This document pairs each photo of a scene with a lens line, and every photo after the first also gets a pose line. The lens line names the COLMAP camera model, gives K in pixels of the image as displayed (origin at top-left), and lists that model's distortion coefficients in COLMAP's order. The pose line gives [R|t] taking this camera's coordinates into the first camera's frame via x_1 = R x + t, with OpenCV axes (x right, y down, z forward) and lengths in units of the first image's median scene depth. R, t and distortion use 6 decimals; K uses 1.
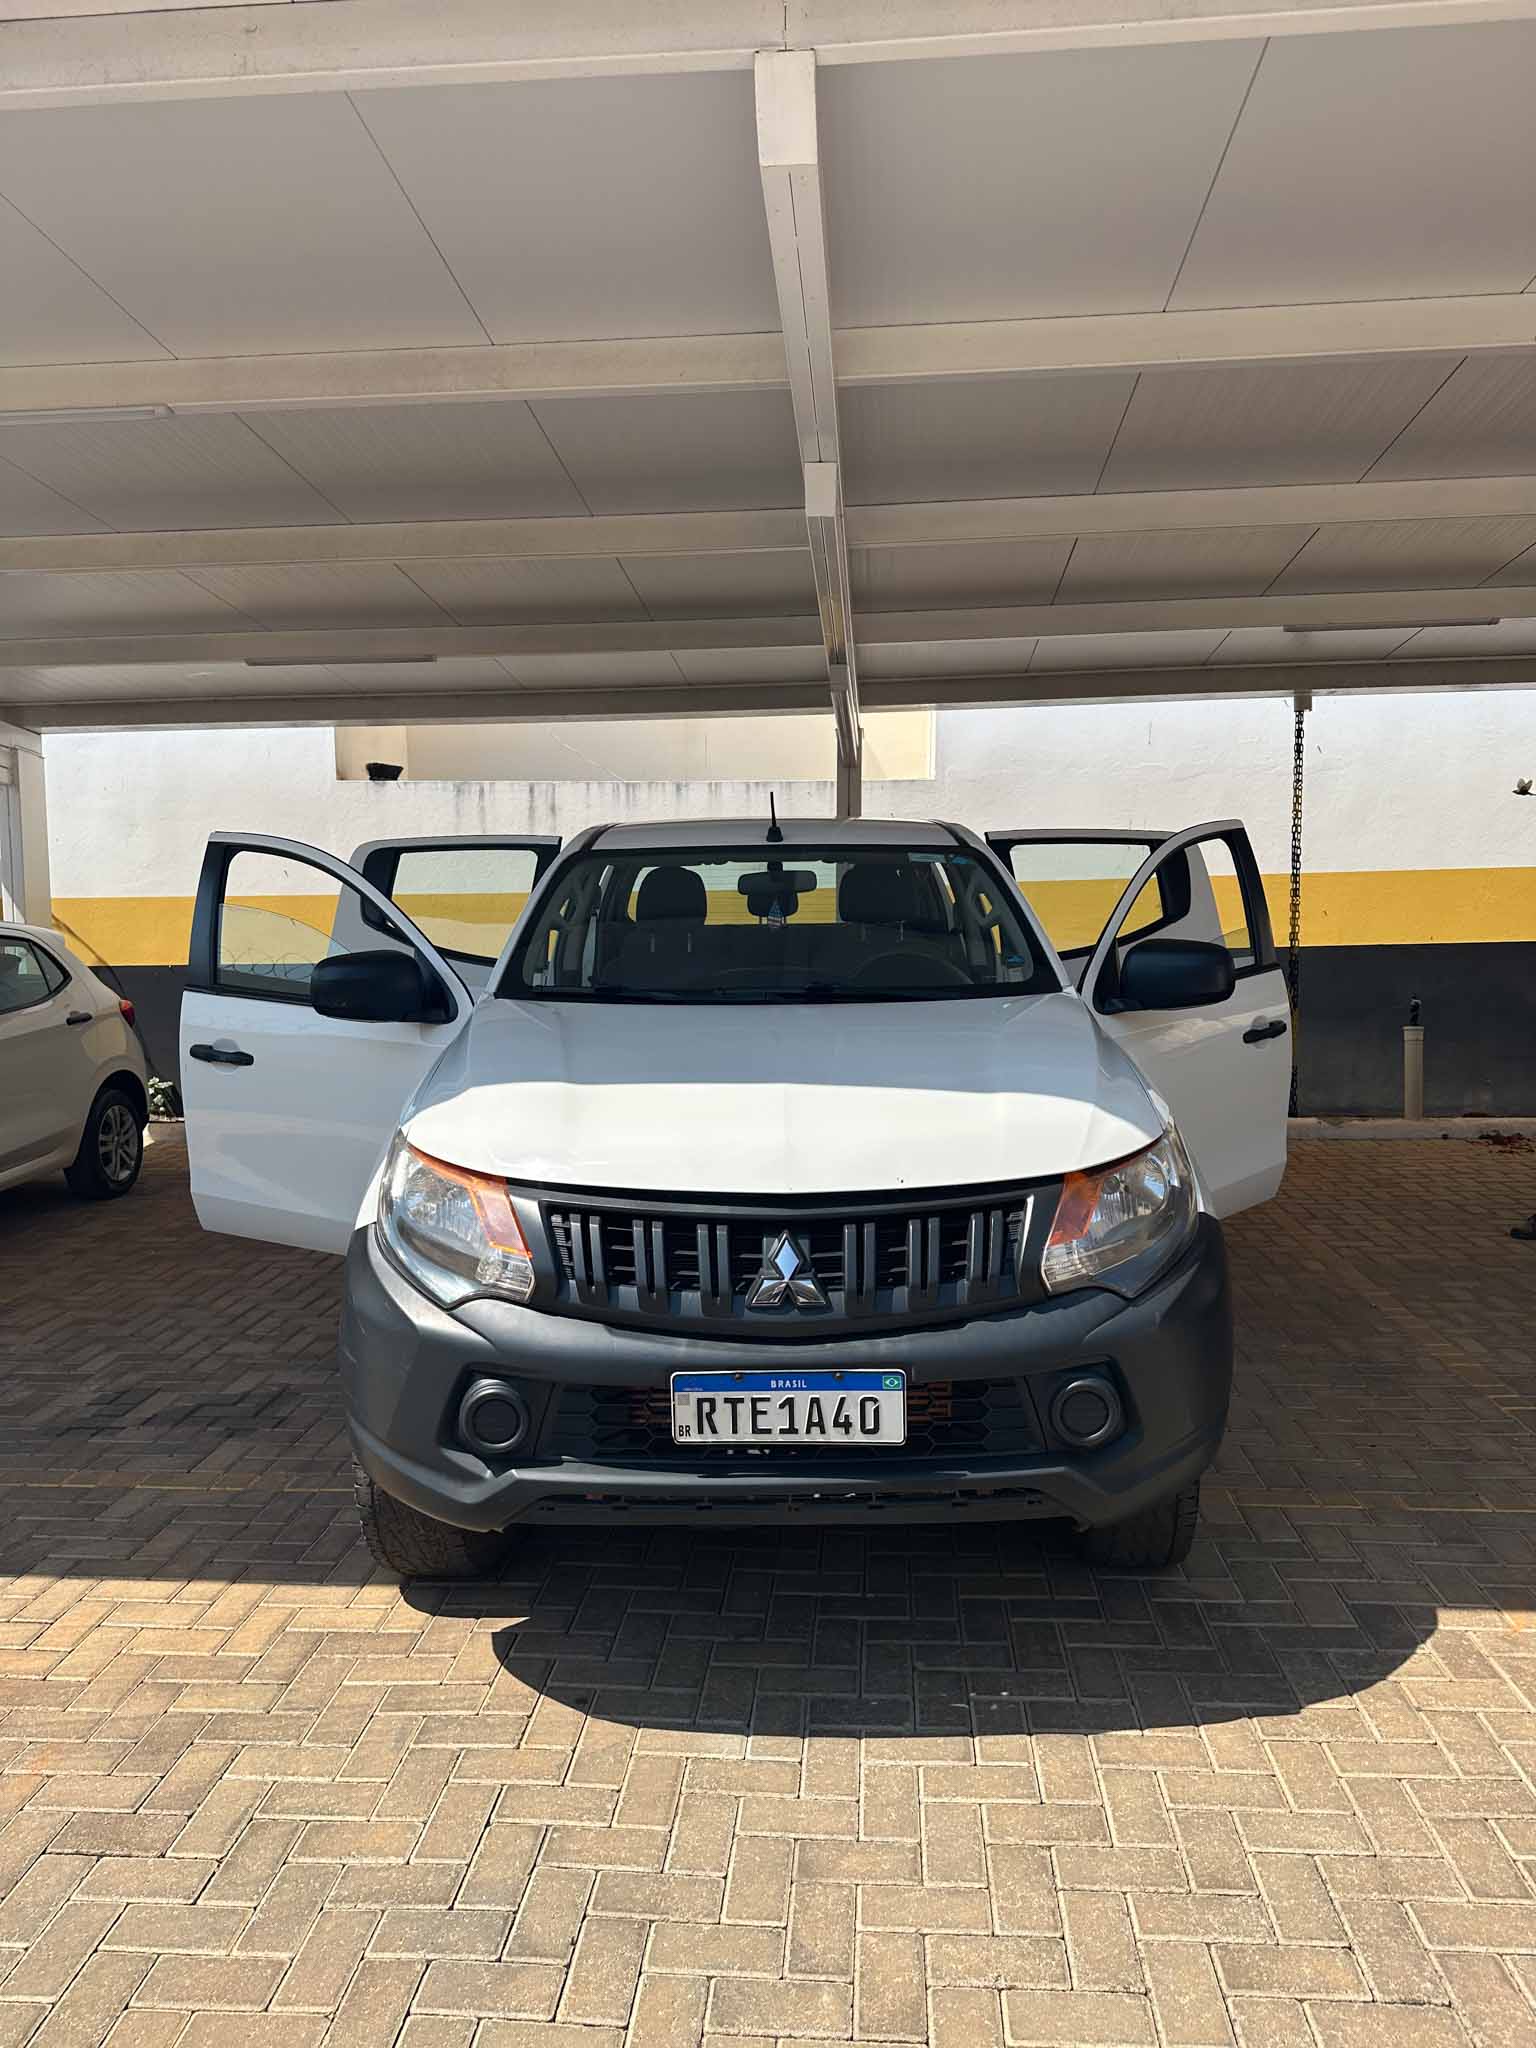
lens RADIAL K [[1423.5, 0, 768.0], [0, 1423.5, 1024.0], [0, 0, 1]] dist [0.039613, -0.000098]
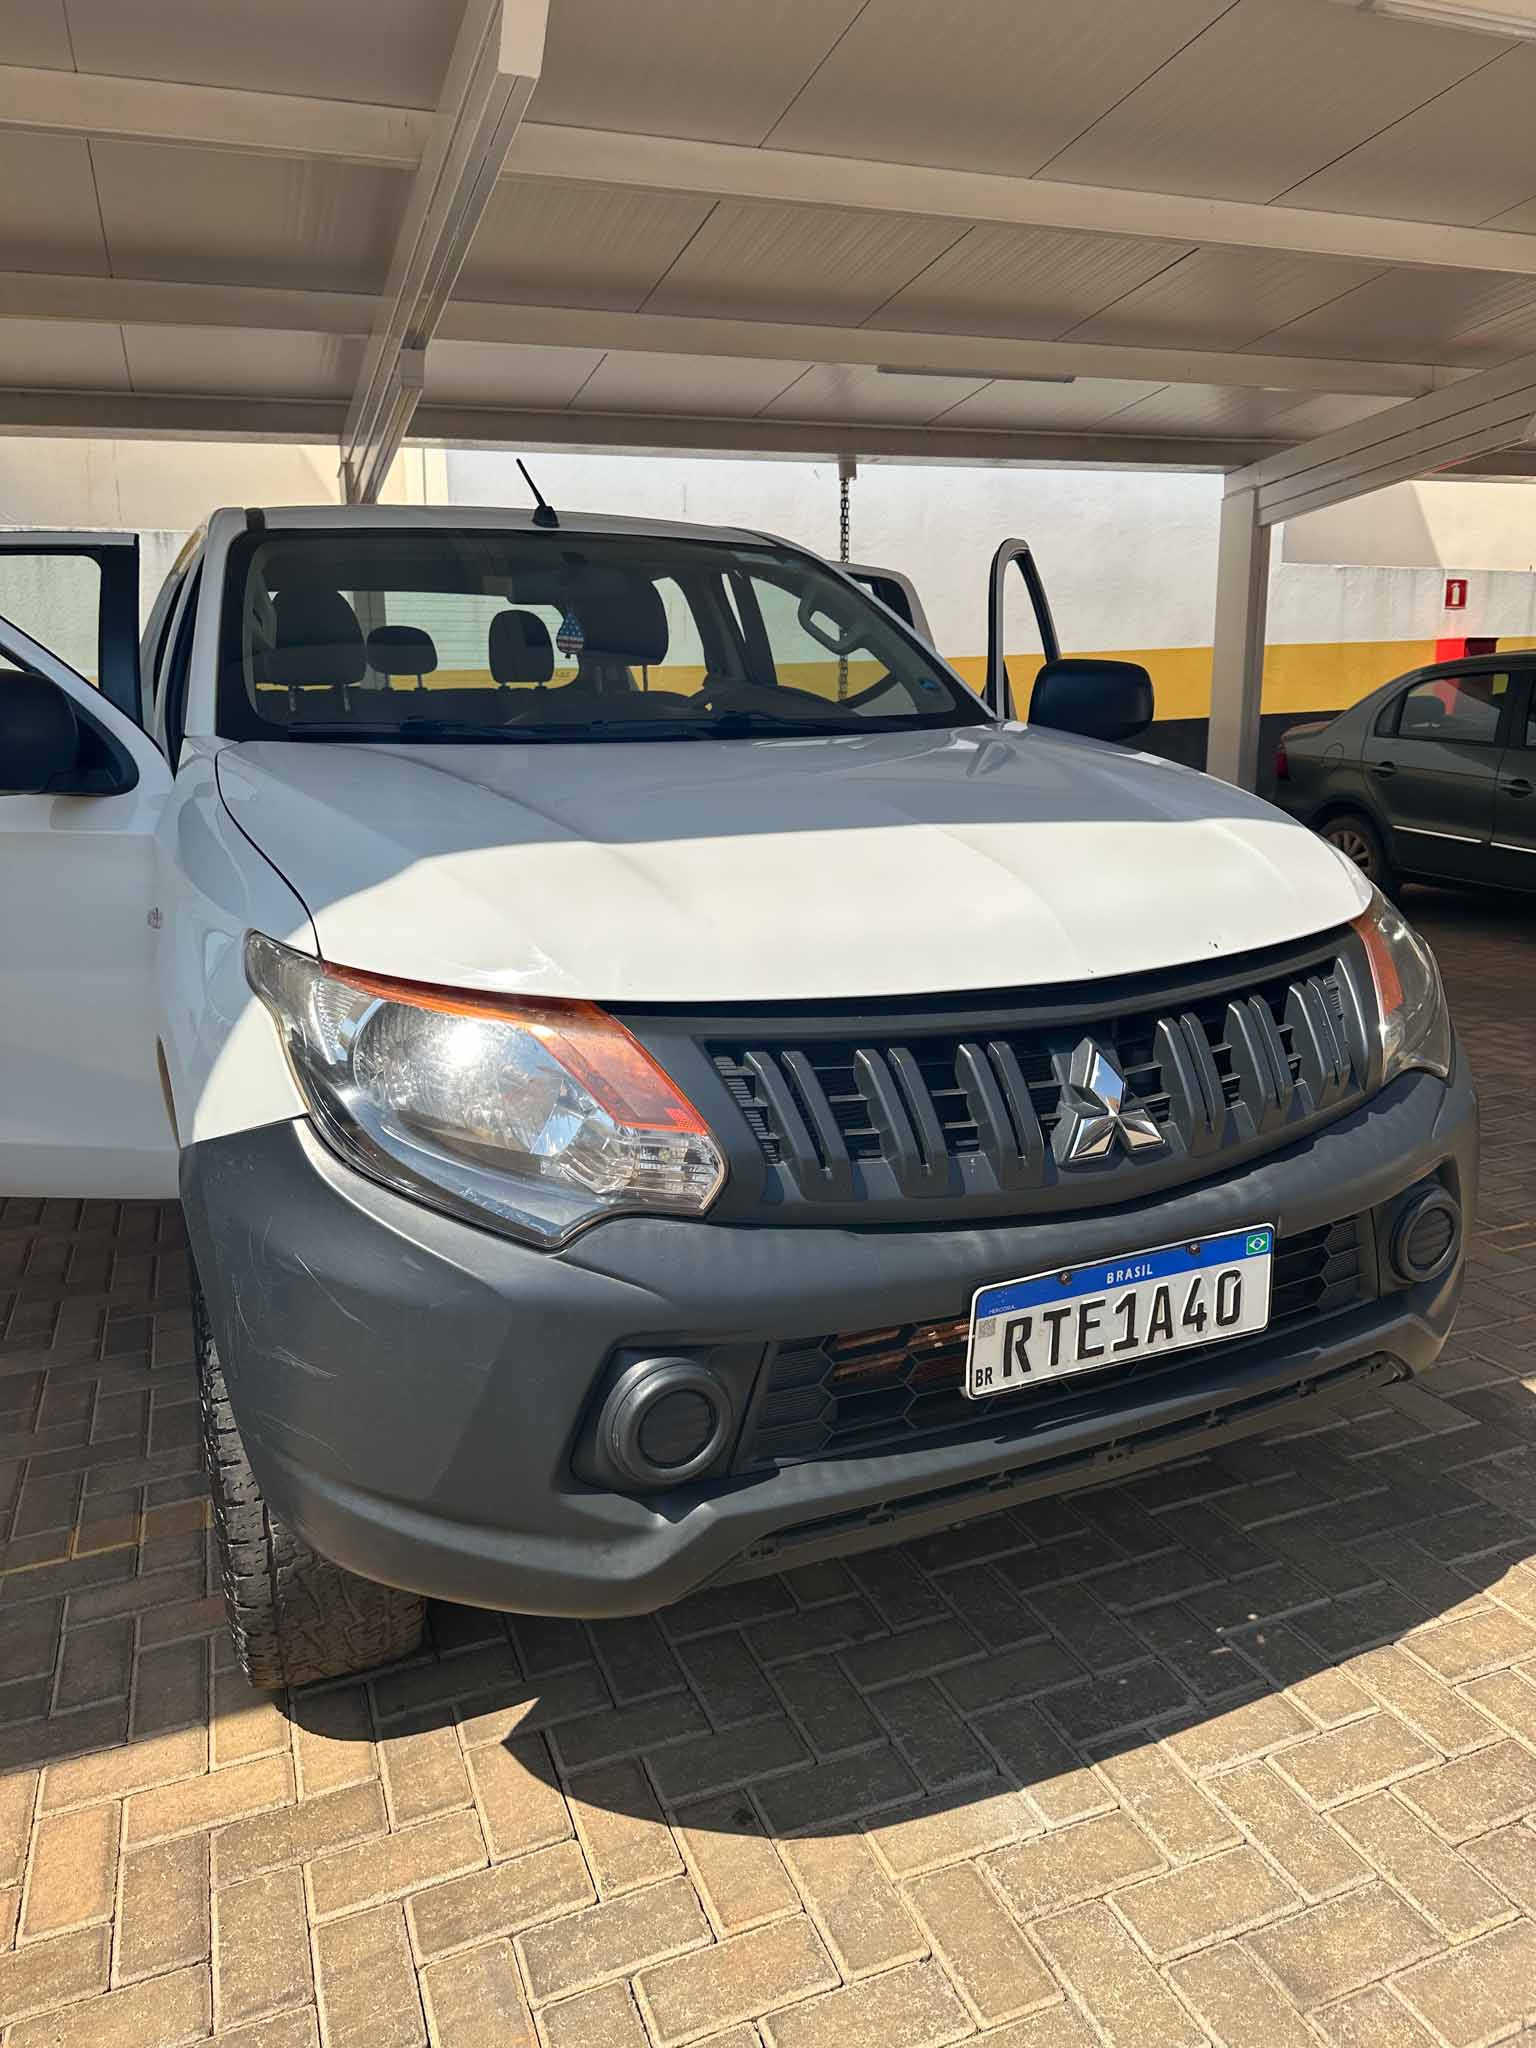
lens RADIAL K [[1425.1, 0, 770.8], [0, 1425.1, 994.3], [0, 0, 1]] dist [0.013961, -0.003077]
pose [[0.894976, -0.091224, 0.436688, -0.392234], [0.048028, 0.992883, 0.108980, 0.050622], [-0.443522, -0.076561, 0.892987, 0.505948]]
